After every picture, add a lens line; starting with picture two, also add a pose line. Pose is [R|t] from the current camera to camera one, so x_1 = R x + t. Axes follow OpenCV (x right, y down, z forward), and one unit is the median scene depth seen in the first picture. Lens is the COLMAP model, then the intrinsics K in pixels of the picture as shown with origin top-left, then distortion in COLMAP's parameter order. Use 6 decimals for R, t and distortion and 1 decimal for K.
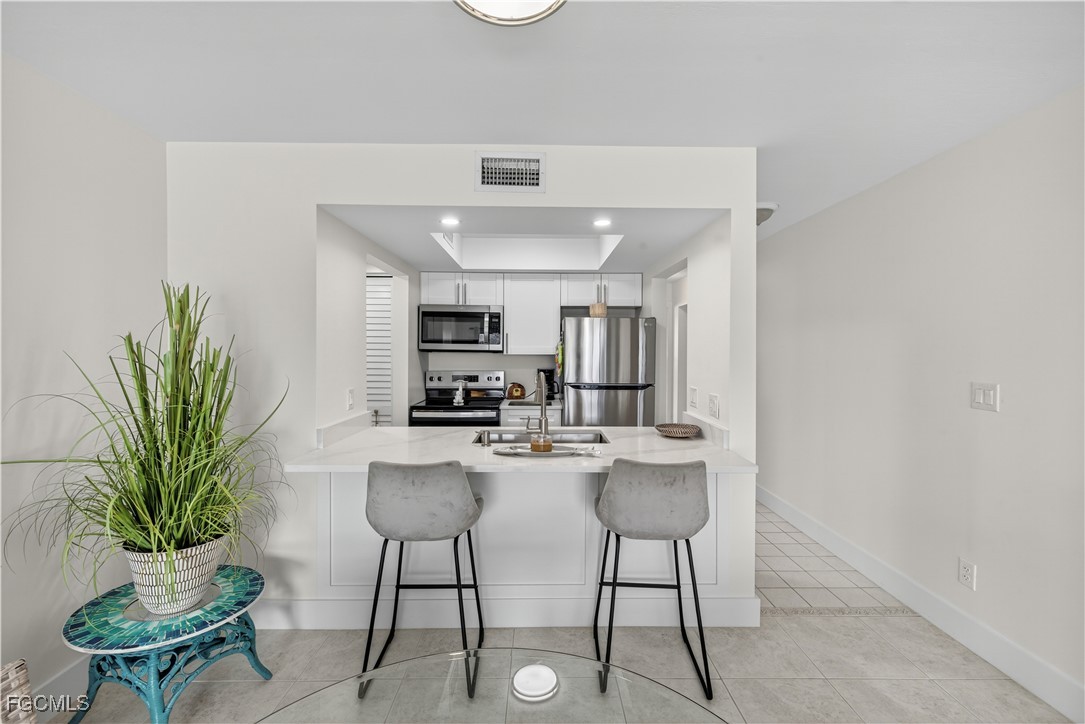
lens RADIAL K [[450.2, 0, 544.9], [0, 450.2, 357.0], [0, 0, 1]] dist [0.002283, -0.000719]
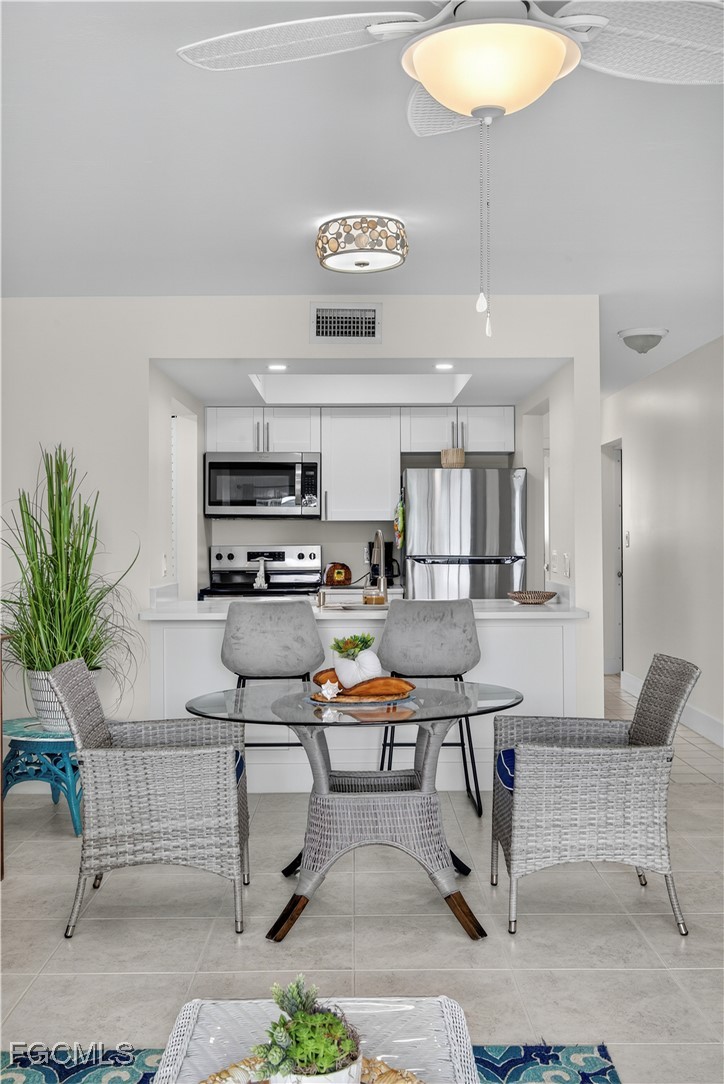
lens RADIAL K [[1077.5, 0, 364.6], [0, 1077.5, 541.4], [0, 0, 1]] dist [-0.002608, 0.000000]
pose [[0.999954, -0.008806, -0.003903, -0.017358], [0.008753, 0.999870, -0.013523, 0.051648], [0.004022, 0.013488, 0.999901, -0.725609]]
